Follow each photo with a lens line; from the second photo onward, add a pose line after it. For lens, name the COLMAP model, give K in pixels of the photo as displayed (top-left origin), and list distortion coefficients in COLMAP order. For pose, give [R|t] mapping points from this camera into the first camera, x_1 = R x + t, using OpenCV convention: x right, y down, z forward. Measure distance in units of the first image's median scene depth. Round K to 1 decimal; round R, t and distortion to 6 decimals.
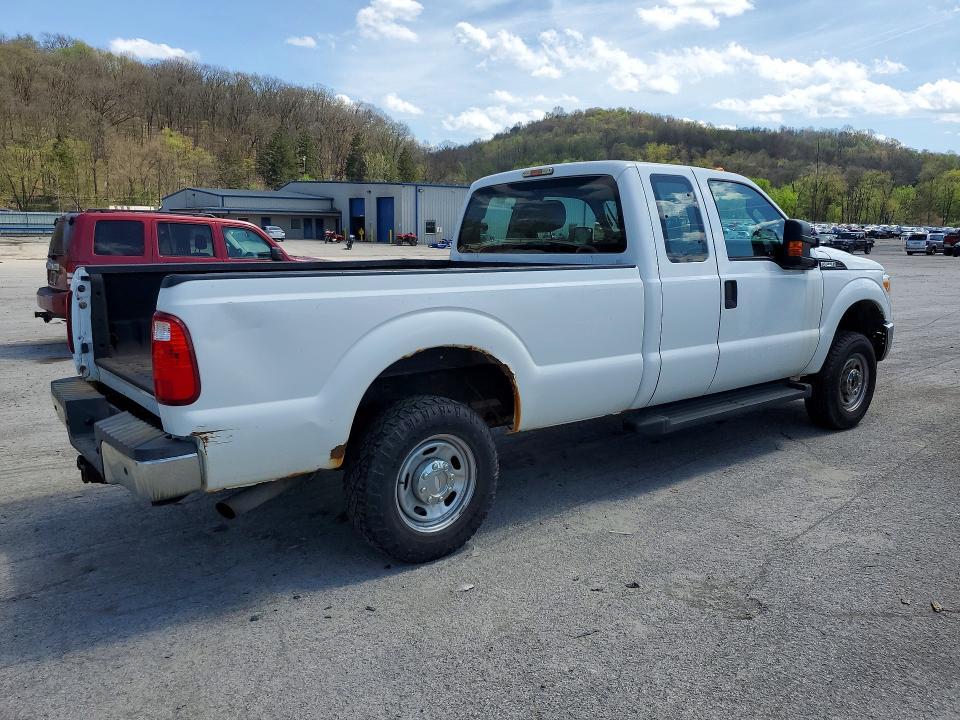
lens RADIAL K [[750.2, 0, 482.4], [0, 750.2, 358.4], [0, 0, 1]] dist [0.020947, 0.000455]
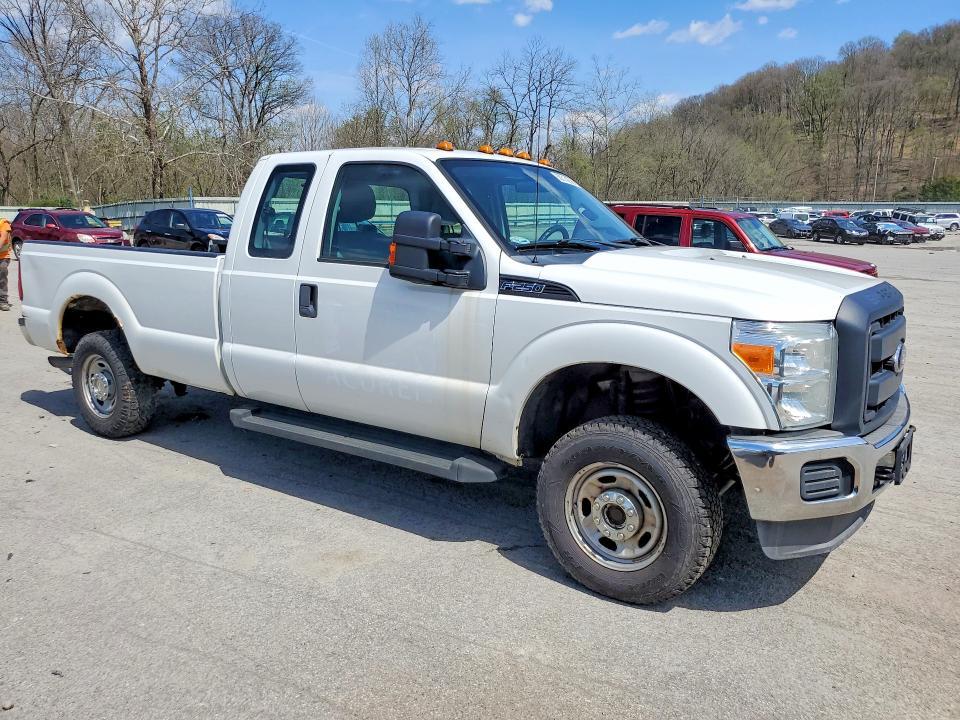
lens RADIAL K [[750.2, 0, 482.4], [0, 750.2, 358.4], [0, 0, 1]] dist [0.020947, 0.000455]
pose [[0.297590, 0.161293, -0.940970, 1.197925], [-0.184203, 0.976806, 0.109180, -0.150253], [0.936755, 0.140838, 0.320398, 0.921421]]
